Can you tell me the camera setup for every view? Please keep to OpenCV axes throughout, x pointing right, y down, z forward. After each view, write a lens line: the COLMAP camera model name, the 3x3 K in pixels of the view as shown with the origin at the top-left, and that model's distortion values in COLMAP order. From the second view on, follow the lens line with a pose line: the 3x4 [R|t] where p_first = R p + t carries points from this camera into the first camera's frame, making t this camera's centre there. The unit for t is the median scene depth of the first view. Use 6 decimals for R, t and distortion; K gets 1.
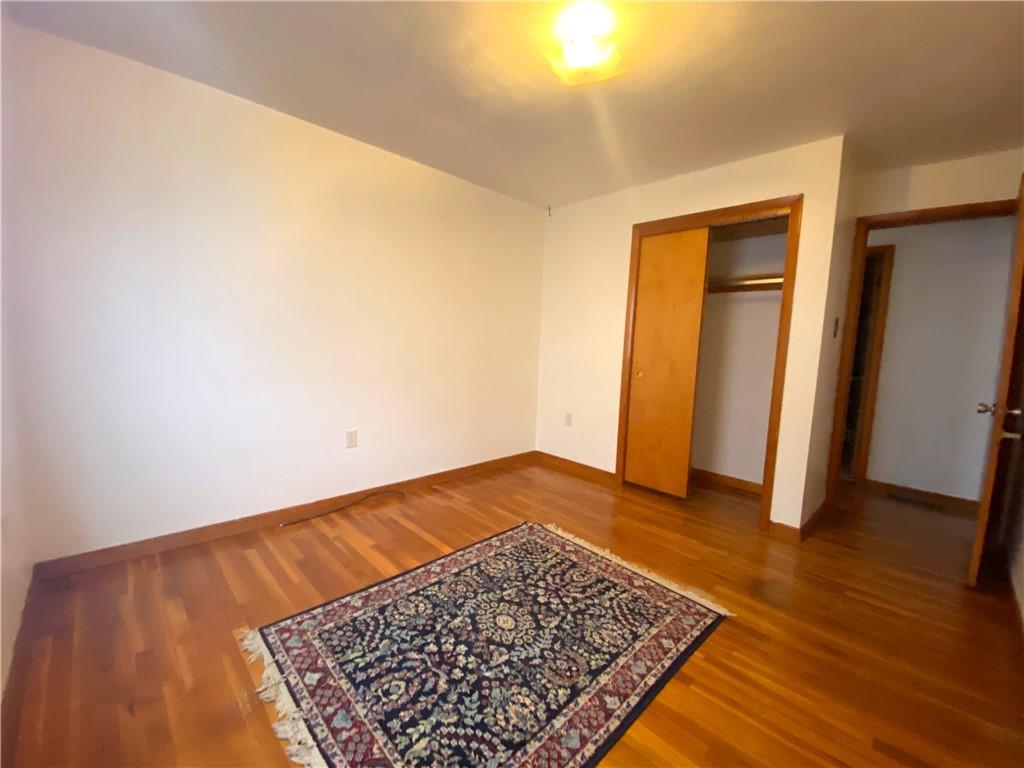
lens RADIAL K [[415.7, 0, 509.5], [0, 415.7, 384.2], [0, 0, 1]] dist [0.019519, -0.019626]
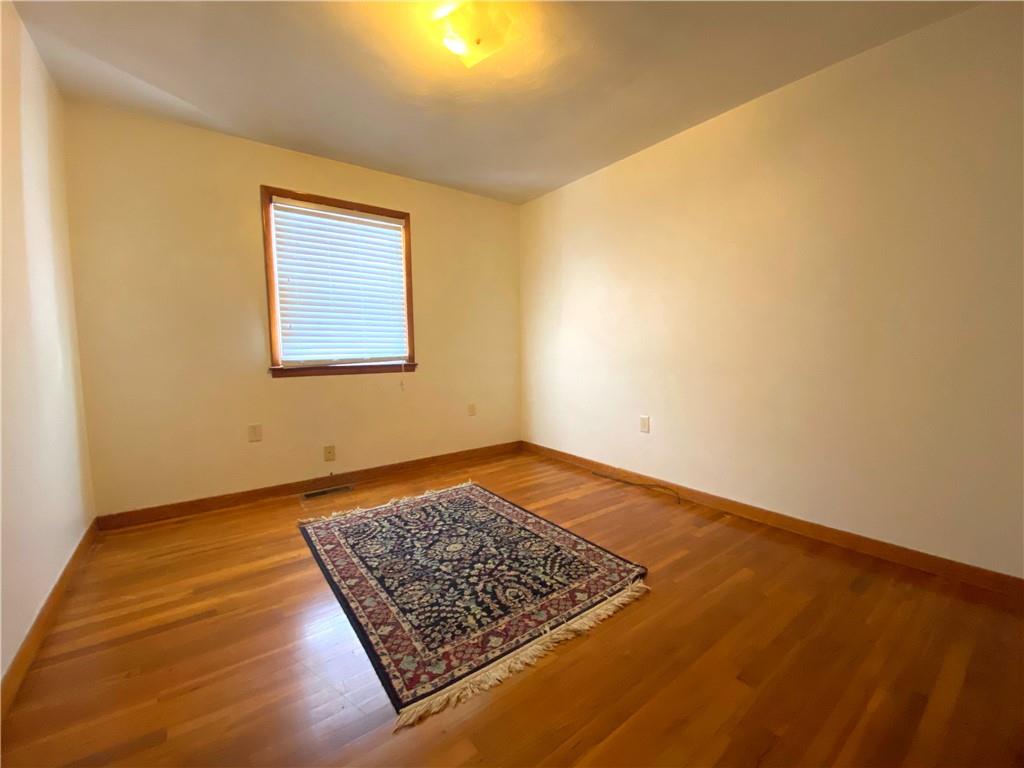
lens RADIAL K [[415.7, 0, 509.5], [0, 415.7, 384.2], [0, 0, 1]] dist [0.019519, -0.019626]
pose [[-0.121473, 0.057581, -0.990923, 1.105687], [-0.107544, 0.991676, 0.070808, -0.012893], [0.986752, 0.115169, -0.114269, 1.183199]]
